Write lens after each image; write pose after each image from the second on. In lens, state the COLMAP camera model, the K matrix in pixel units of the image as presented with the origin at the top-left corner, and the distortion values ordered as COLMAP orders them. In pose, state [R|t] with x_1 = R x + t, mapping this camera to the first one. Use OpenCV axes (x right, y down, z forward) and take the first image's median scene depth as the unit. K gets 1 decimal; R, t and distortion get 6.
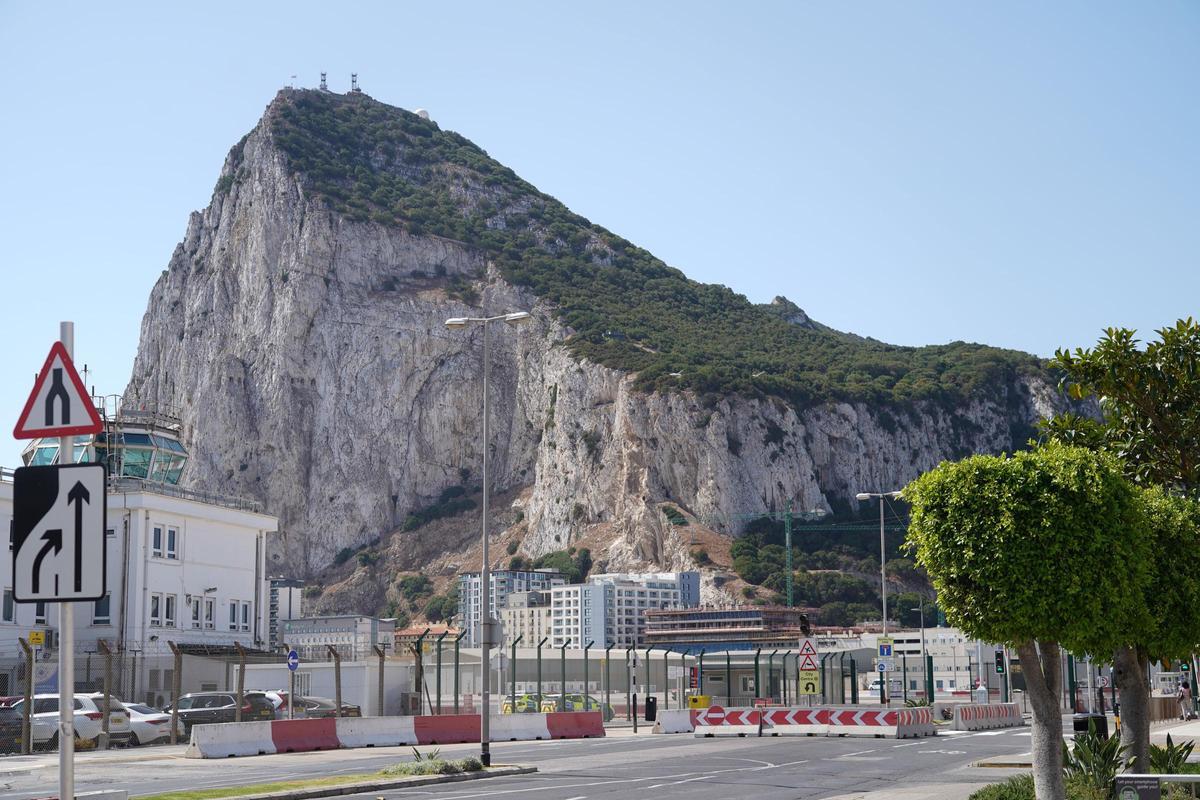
lens RADIAL K [[1759.2, 0, 600.0], [0, 1759.2, 400.0], [0, 0, 1]] dist [0.009997, 0.032251]
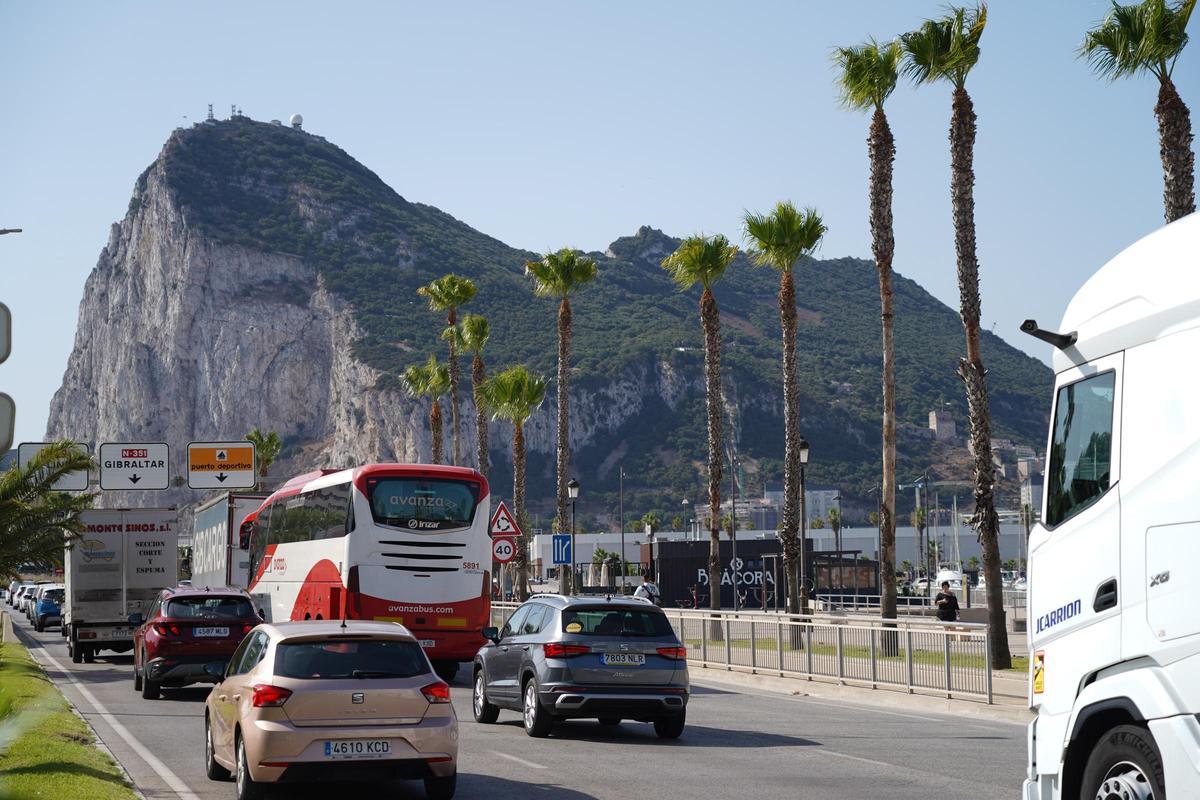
lens RADIAL K [[2328.2, 0, 599.9], [0, 2328.2, 416.7], [0, 0, 1]] dist [-0.015969, -0.008468]
pose [[0.998019, -0.016448, -0.060729, 0.282007], [0.022298, 0.995041, 0.096934, -0.144123], [0.058834, -0.098096, 0.993436, -0.869254]]
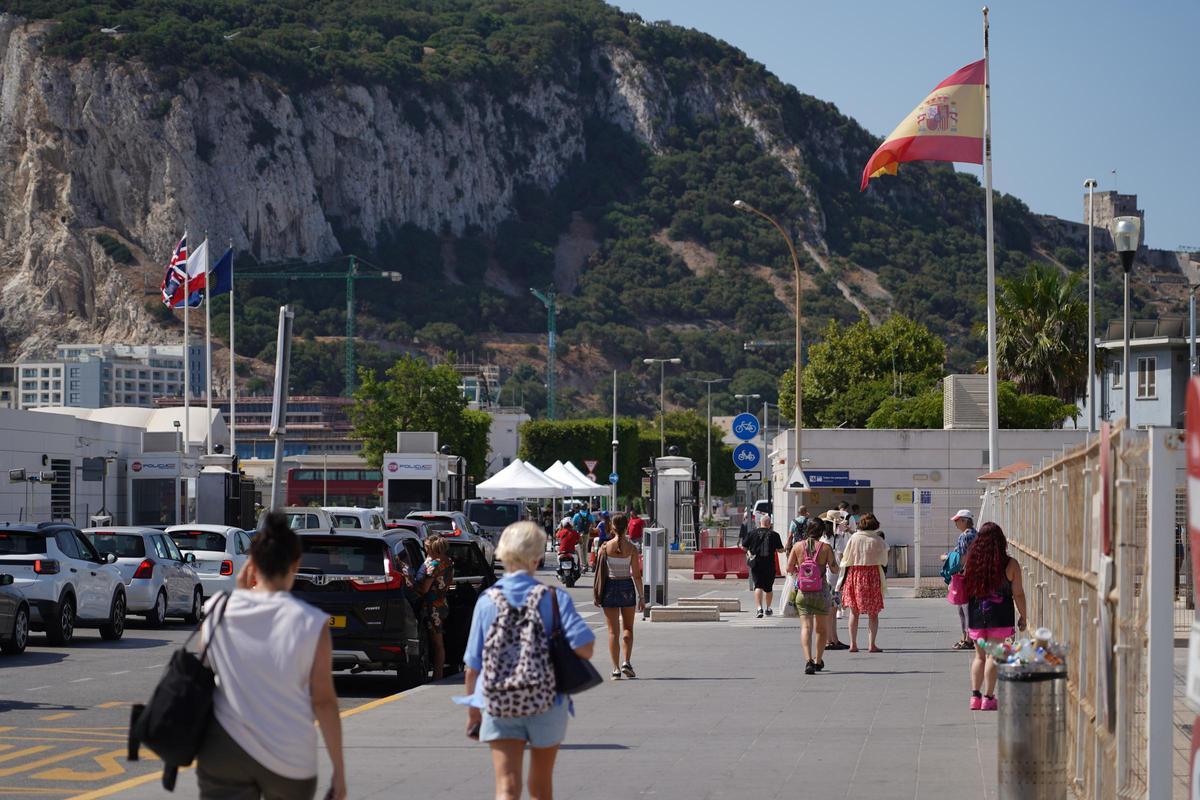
lens RADIAL K [[3508.9, 0, 580.4], [0, 3508.9, 448.5], [0, 0, 1]] dist [-0.021436, 0.013512]
pose [[0.963558, 0.016873, 0.266968, -0.109995], [-0.055740, 0.988766, 0.138687, -0.042278], [-0.261629, -0.148514, 0.953674, -0.263108]]
